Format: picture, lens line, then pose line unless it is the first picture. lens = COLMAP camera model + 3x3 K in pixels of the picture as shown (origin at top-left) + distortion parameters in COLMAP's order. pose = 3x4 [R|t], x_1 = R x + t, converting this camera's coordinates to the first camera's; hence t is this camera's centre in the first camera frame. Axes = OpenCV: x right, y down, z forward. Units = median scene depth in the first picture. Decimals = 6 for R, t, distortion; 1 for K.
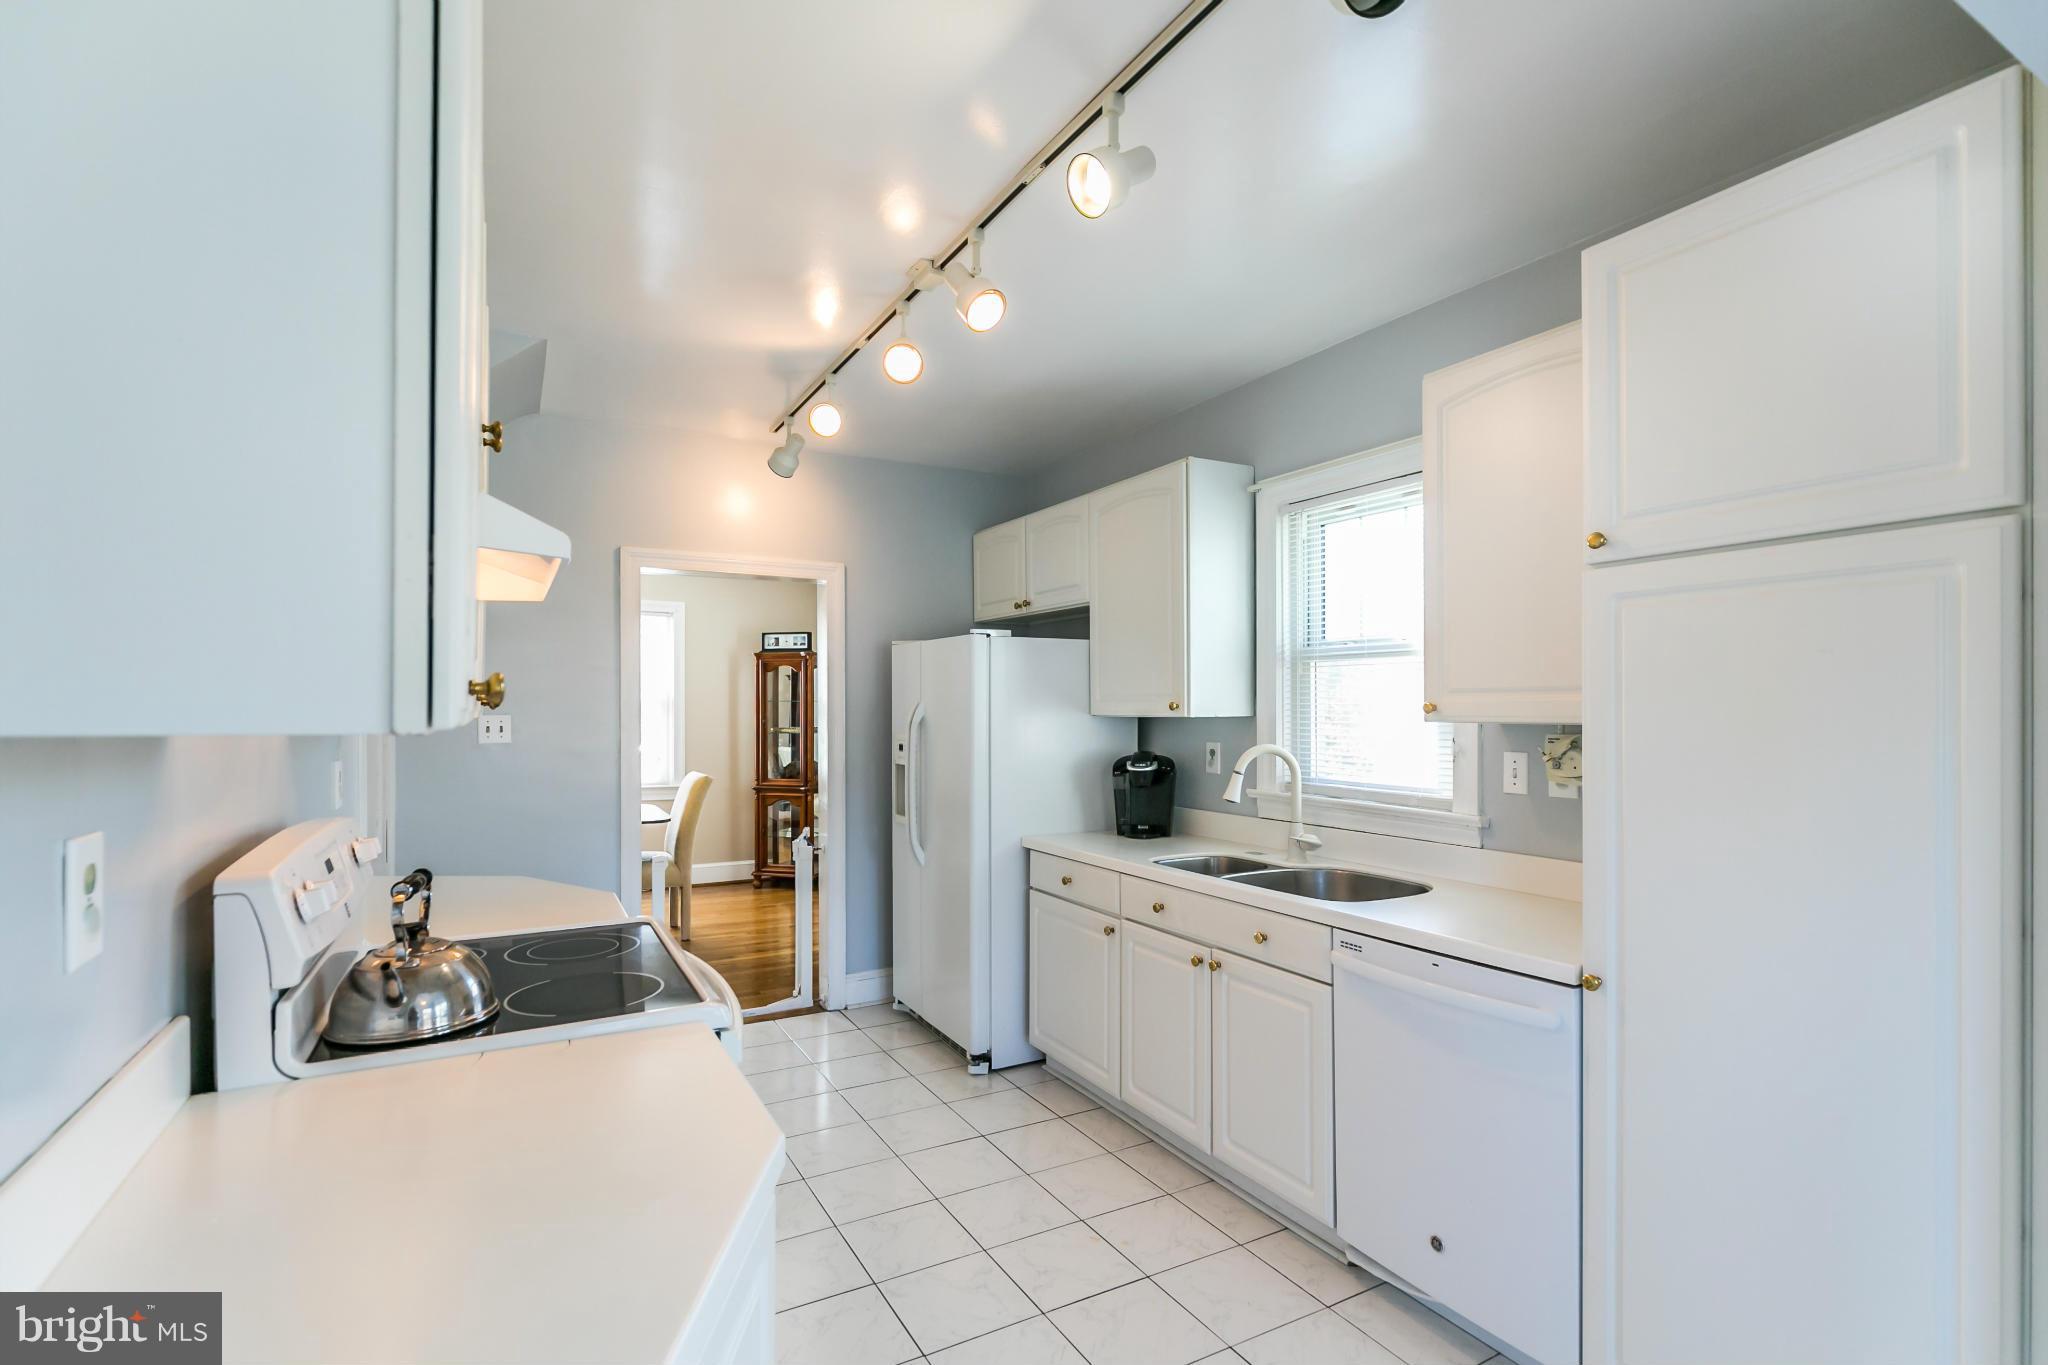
lens RADIAL K [[944.1, 0, 1017.9], [0, 944.1, 716.4], [0, 0, 1]] dist [0.000190, -0.000041]
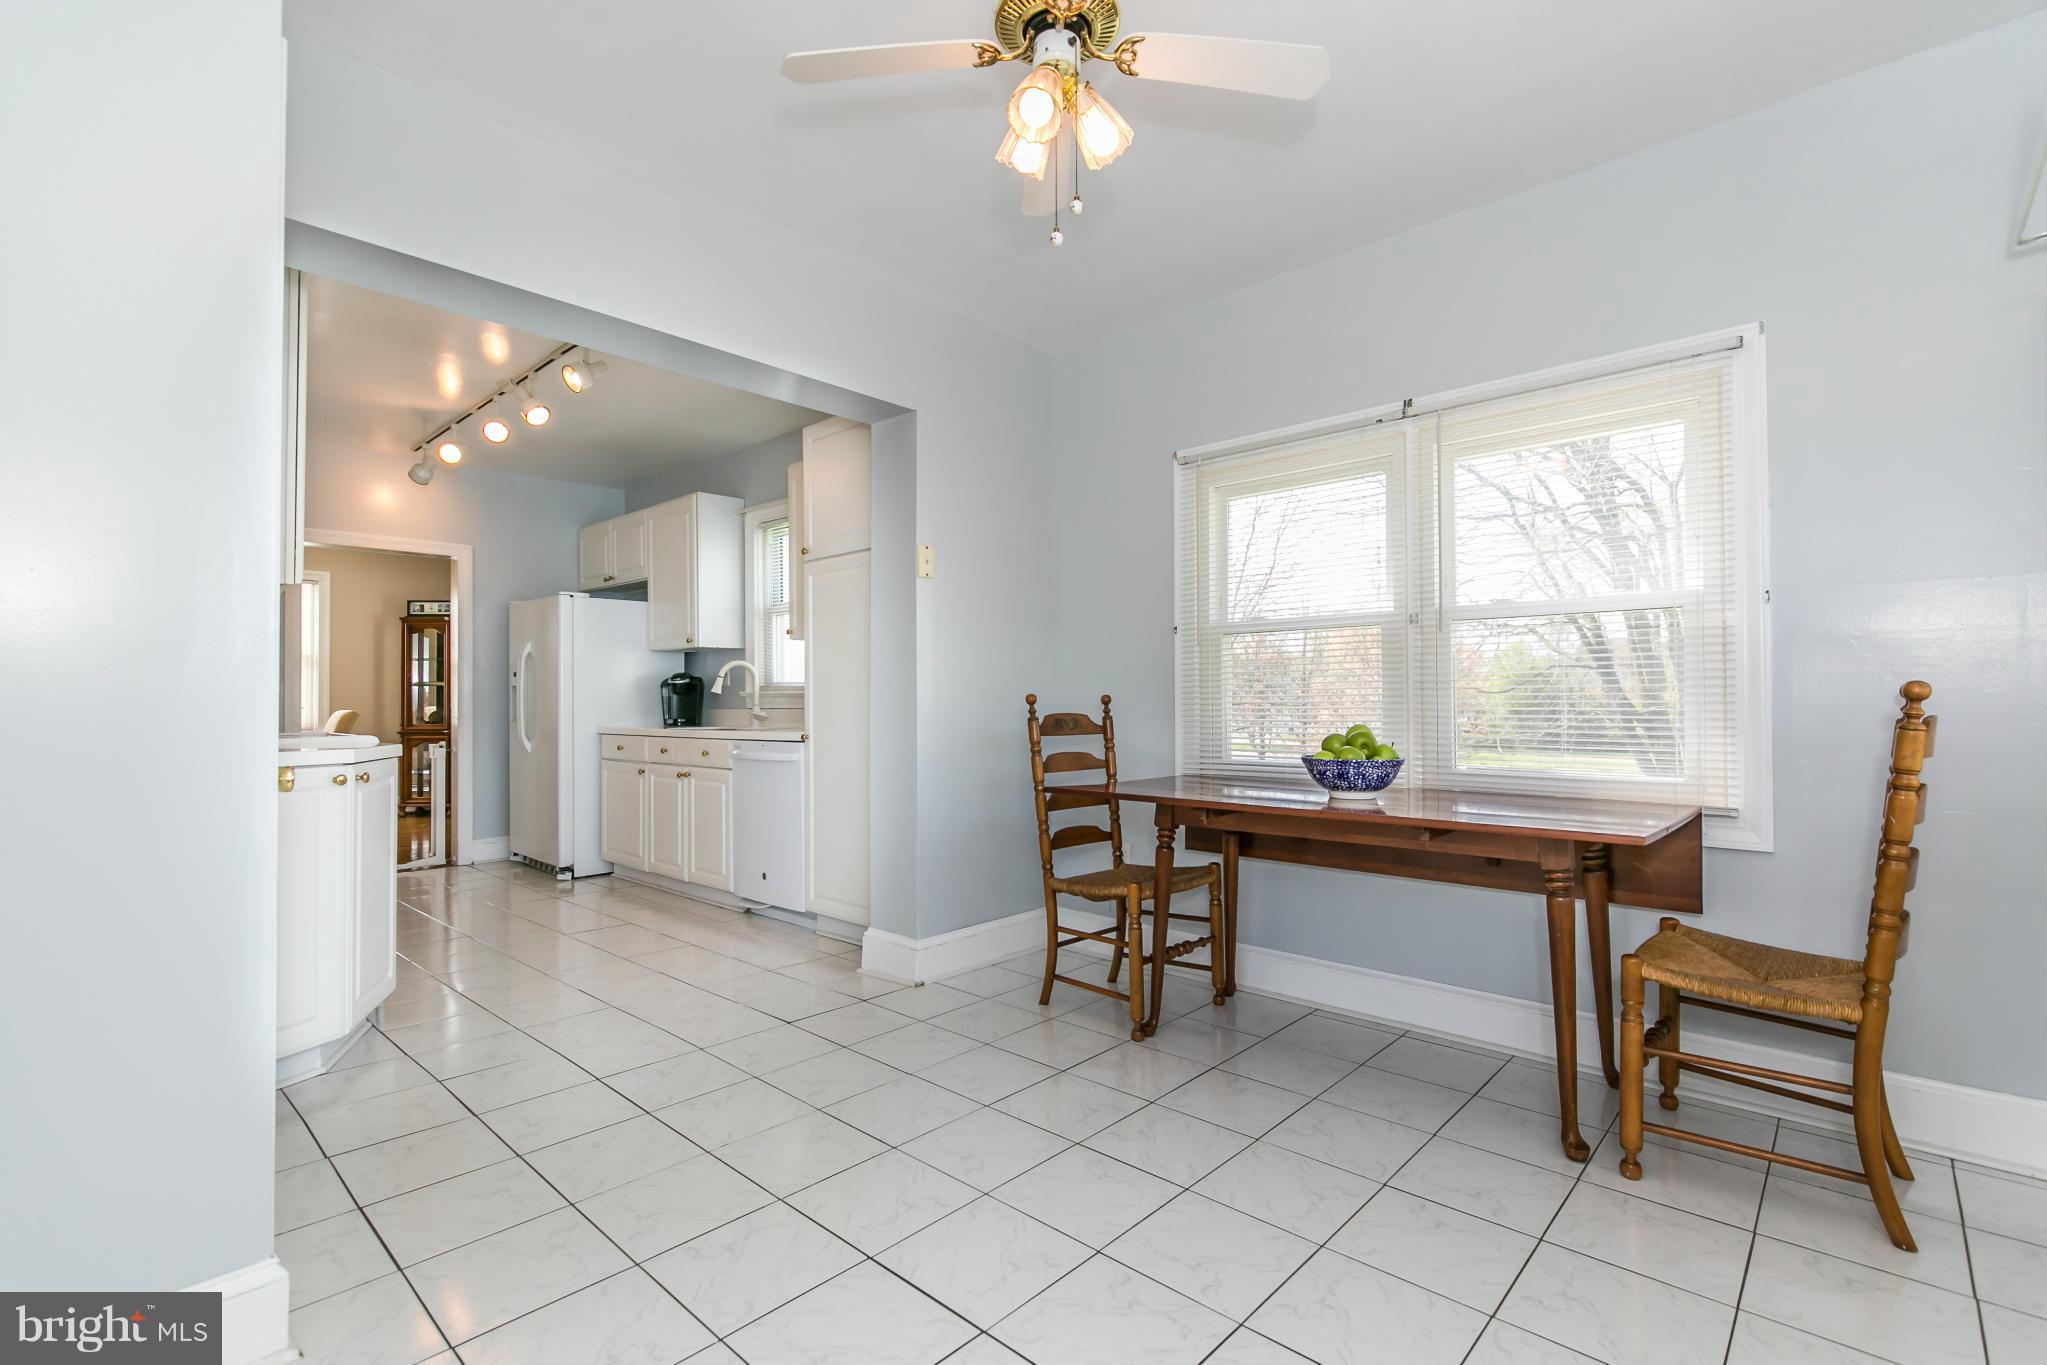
lens RADIAL K [[925.1, 0, 1030.0], [0, 925.1, 690.6], [0, 0, 1]] dist [-0.001421, -0.000116]
pose [[0.948559, -0.001924, 0.316594, 0.193665], [0.008323, 0.999787, -0.018861, 0.100429], [-0.316491, 0.020526, 0.948374, -0.650854]]
